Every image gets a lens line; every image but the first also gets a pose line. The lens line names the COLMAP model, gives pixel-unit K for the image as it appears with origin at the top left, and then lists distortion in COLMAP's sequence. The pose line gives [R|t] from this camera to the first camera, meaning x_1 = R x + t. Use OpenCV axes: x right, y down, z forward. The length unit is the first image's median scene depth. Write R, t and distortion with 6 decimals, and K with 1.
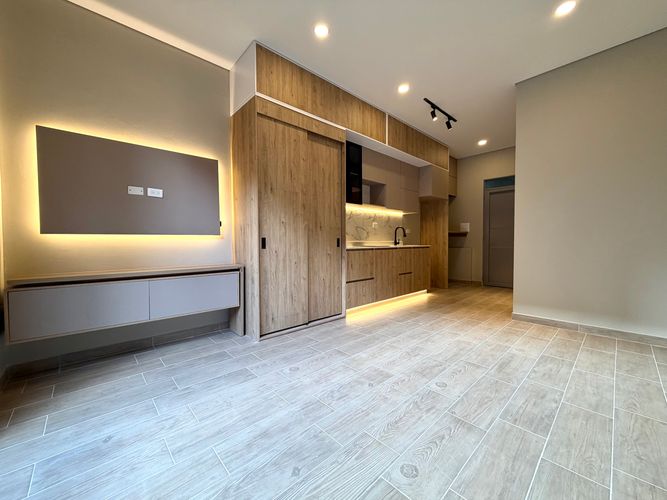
lens RADIAL K [[265.8, 0, 333.5], [0, 265.8, 250.0], [0, 0, 1]] dist [-0.000522, 0.000227]
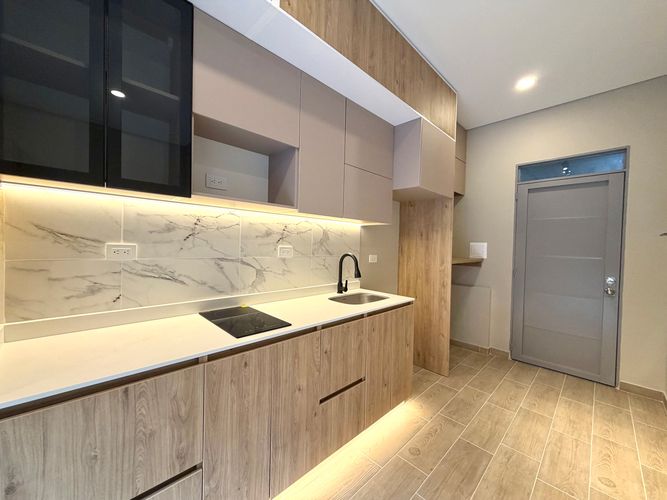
lens RADIAL K [[265.8, 0, 333.5], [0, 265.8, 250.0], [0, 0, 1]] dist [-0.000522, 0.000227]
pose [[0.999233, 0.026222, 0.029094, 0.209590], [-0.025869, 0.999588, -0.012436, -0.087342], [-0.029408, 0.011673, 0.999499, 0.546857]]
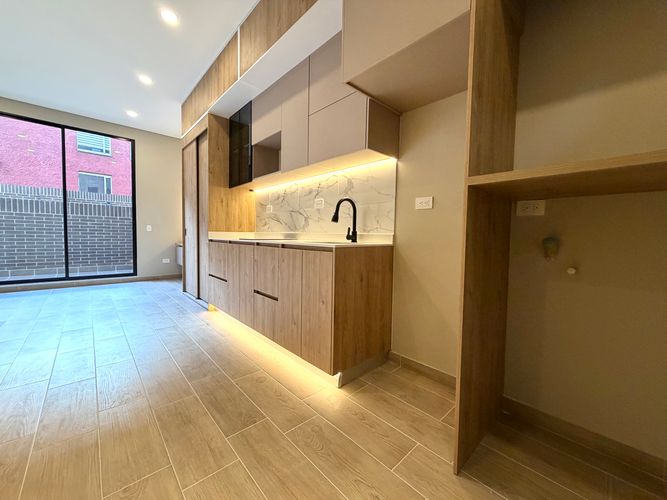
lens RADIAL K [[265.8, 0, 333.5], [0, 265.8, 250.0], [0, 0, 1]] dist [-0.000522, 0.000227]
pose [[0.001320, 0.055745, -0.998444, 0.673969], [-0.051819, 0.997107, 0.055602, -0.027915], [0.998656, 0.051665, 0.004205, 0.977736]]
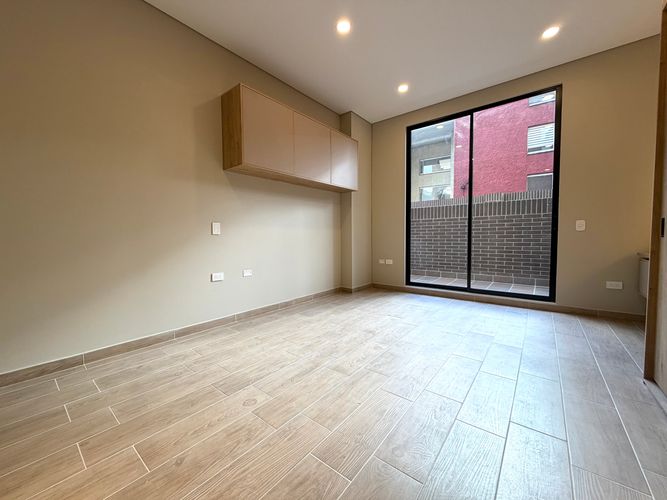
lens RADIAL K [[265.8, 0, 333.5], [0, 265.8, 250.0], [0, 0, 1]] dist [-0.000522, 0.000227]
pose [[-0.988864, 0.019926, -0.147484, 0.284439], [0.007712, 0.996526, 0.082929, -0.017240], [0.148624, 0.080869, -0.985582, 0.780778]]
